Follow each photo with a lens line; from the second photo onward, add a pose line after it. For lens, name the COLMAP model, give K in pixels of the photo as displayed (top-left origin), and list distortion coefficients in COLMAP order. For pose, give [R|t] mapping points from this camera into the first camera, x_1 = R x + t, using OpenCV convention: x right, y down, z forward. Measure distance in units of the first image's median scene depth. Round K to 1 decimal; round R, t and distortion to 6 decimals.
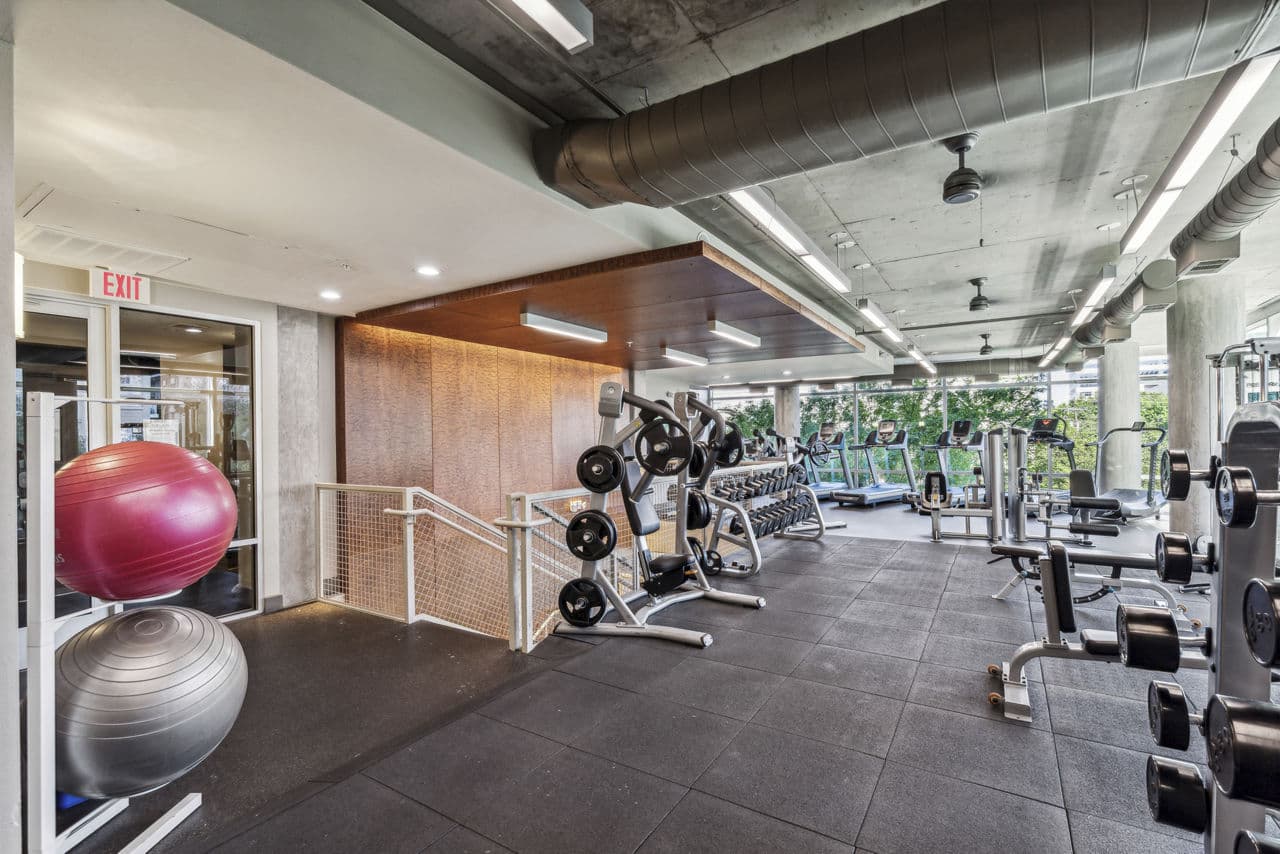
lens RADIAL K [[576.7, 0, 643.8], [0, 576.7, 432.6], [0, 0, 1]] dist [0.000116, 0.000359]
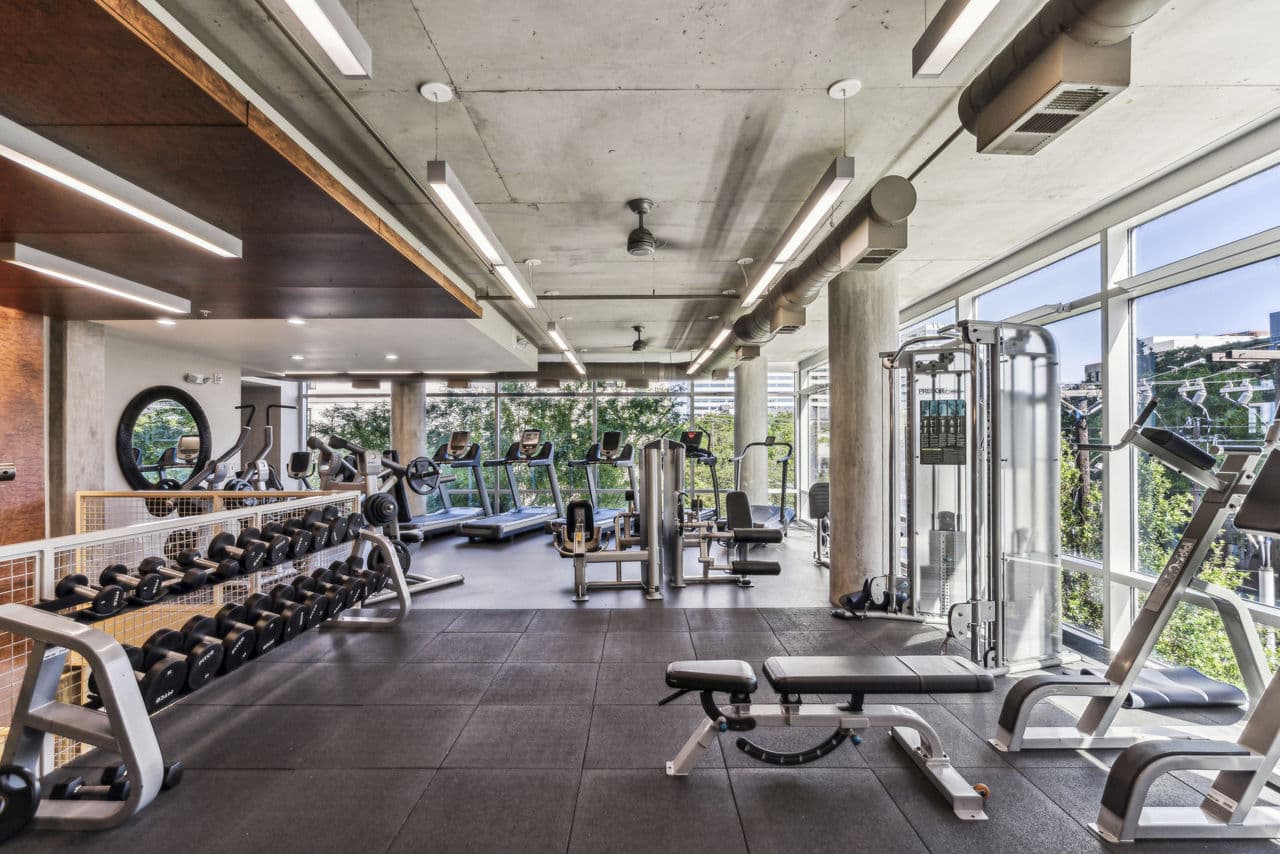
lens RADIAL K [[587.8, 0, 631.6], [0, 587.8, 442.2], [0, 0, 1]] dist [-0.000788, -0.000171]
pose [[0.857136, 0.011325, 0.514965, 0.168244], [-0.009607, 0.999936, -0.005999, -0.000357], [-0.515000, 0.000195, 0.857190, 0.312065]]
